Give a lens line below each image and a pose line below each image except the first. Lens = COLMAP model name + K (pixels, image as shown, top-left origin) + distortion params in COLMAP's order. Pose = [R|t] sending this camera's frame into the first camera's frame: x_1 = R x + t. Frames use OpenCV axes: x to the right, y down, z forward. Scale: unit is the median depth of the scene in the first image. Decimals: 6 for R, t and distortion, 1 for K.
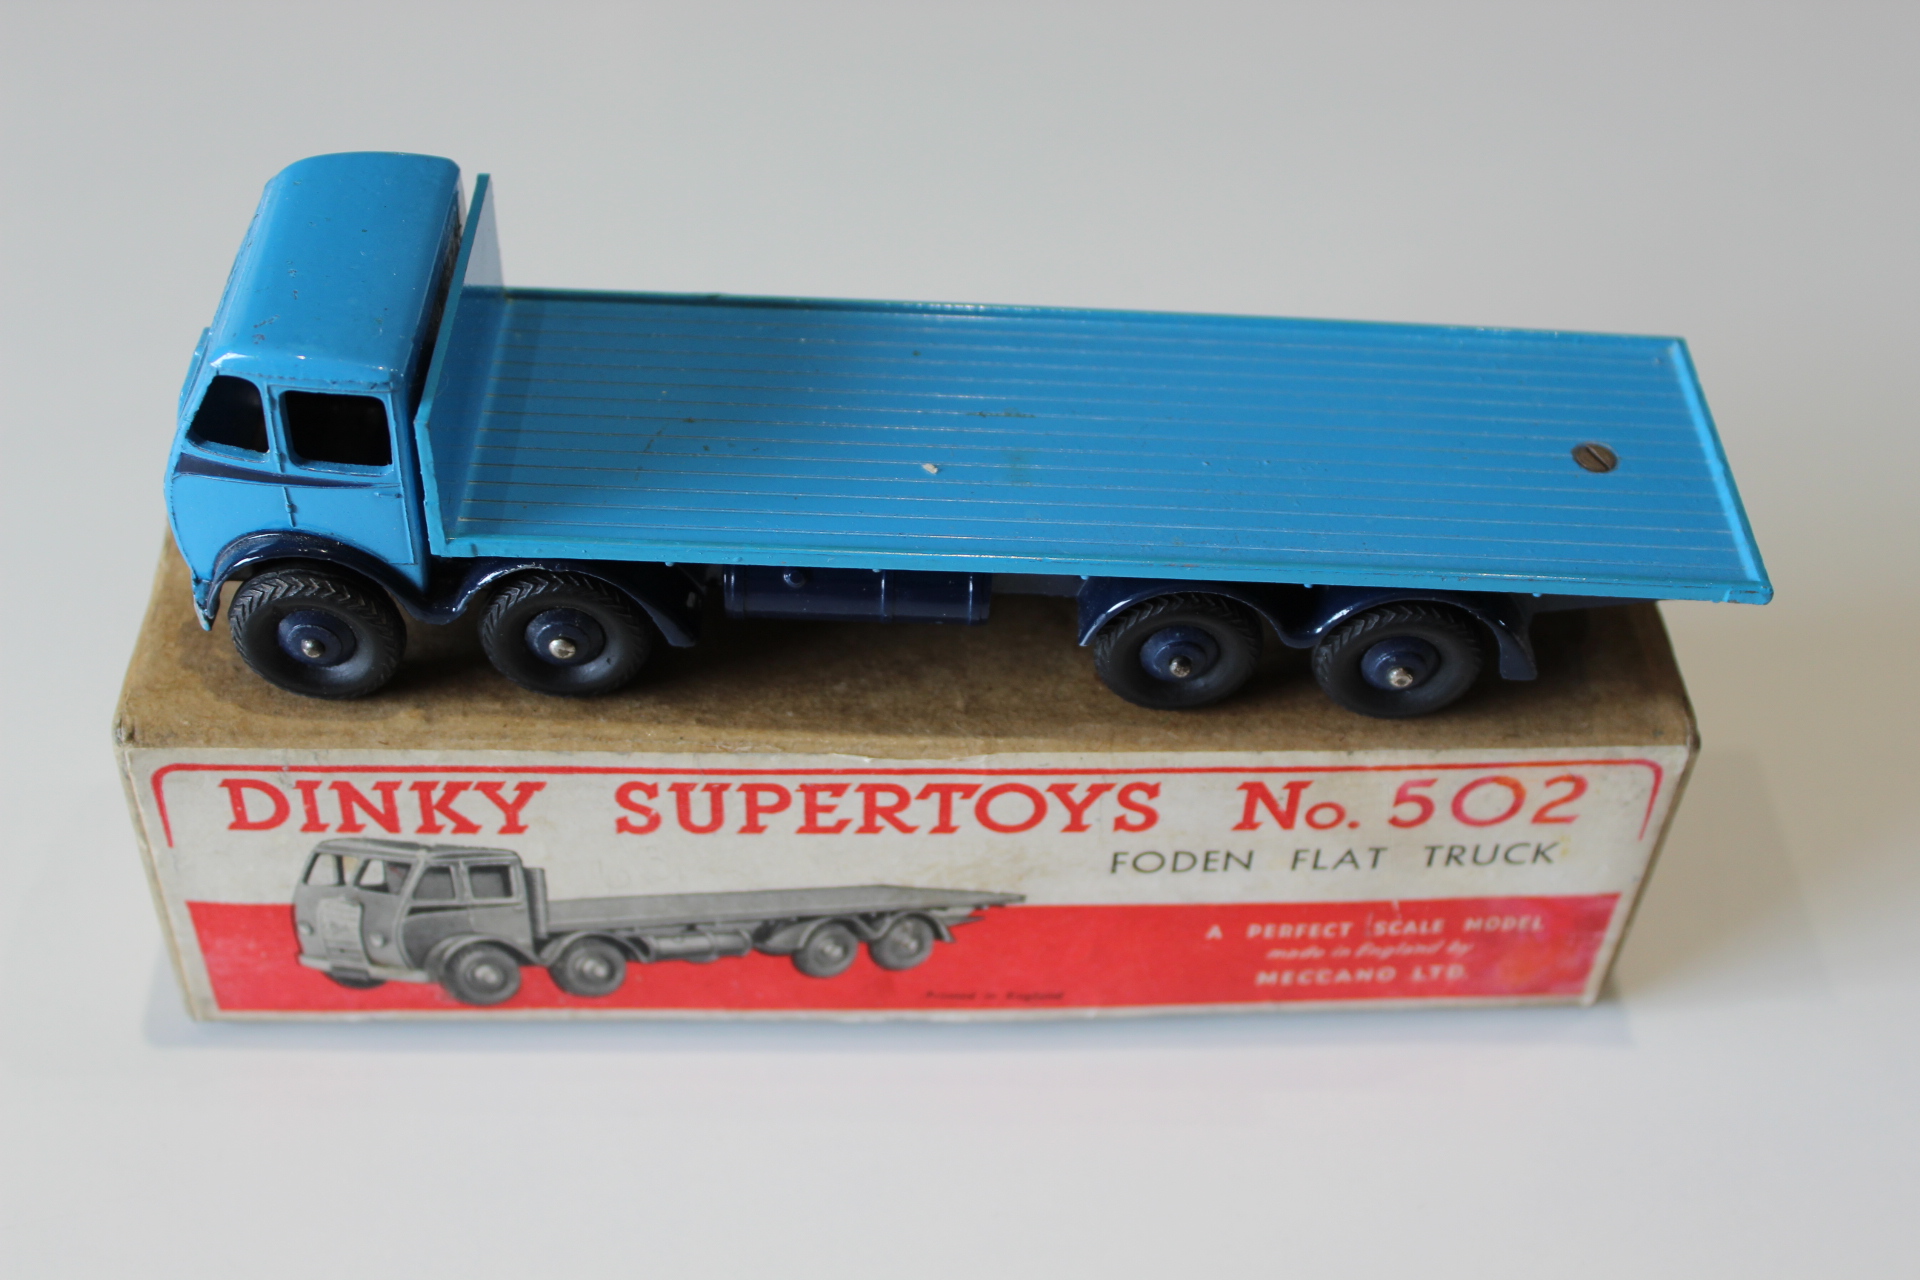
lens RADIAL K [[2540.1, 0, 960.0], [0, 2540.1, 640.0], [0, 0, 1]] dist [-0.016933, -0.013133]
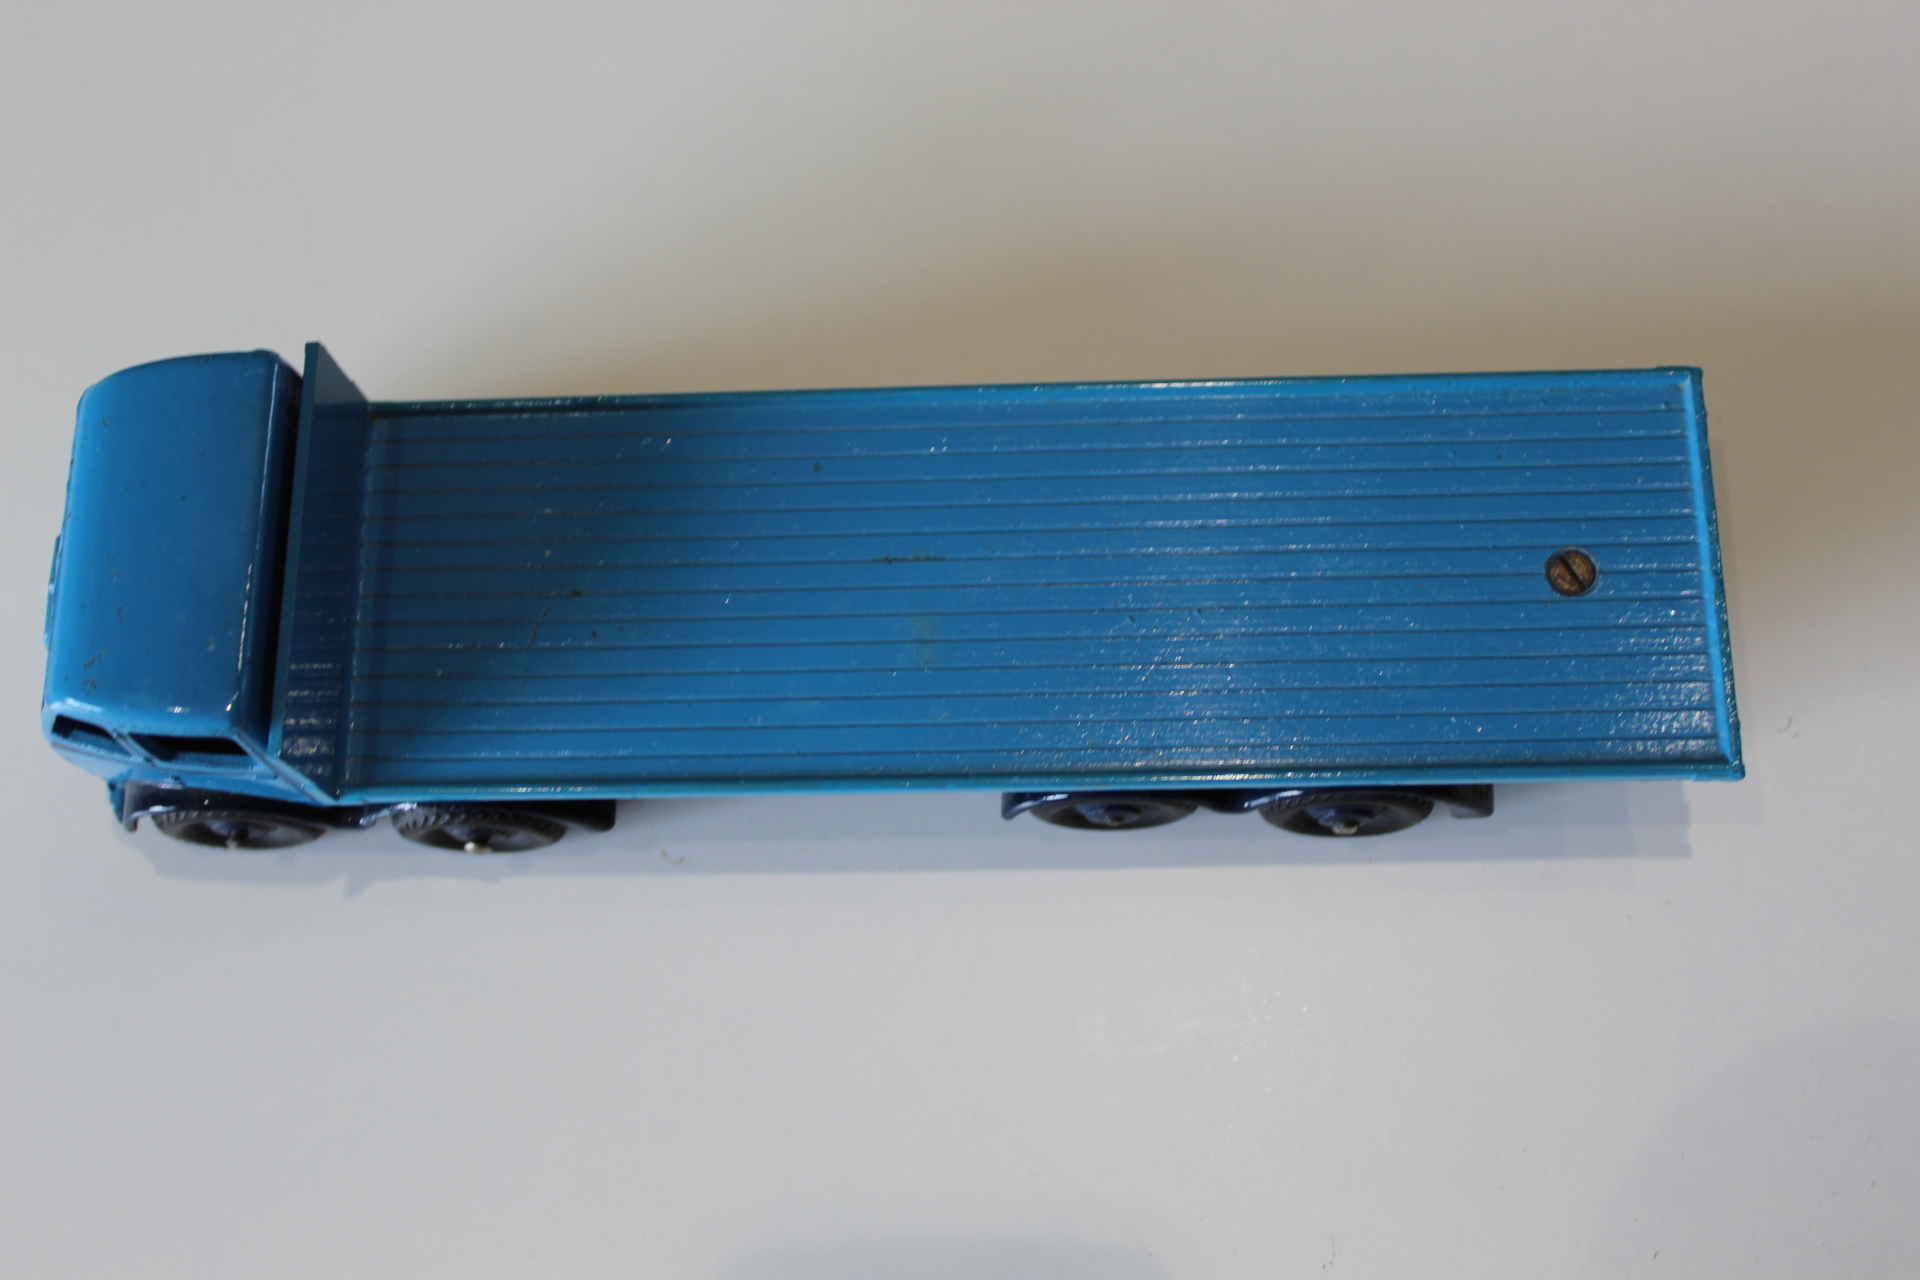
lens RADIAL K [[2540.1, 0, 960.0], [0, 2540.1, 640.0], [0, 0, 1]] dist [-0.016933, -0.013133]
pose [[0.992117, -0.038273, -0.119328, 0.456410], [0.089798, 0.881309, 0.463930, -1.561973], [0.087408, -0.470989, 0.877798, 0.593365]]
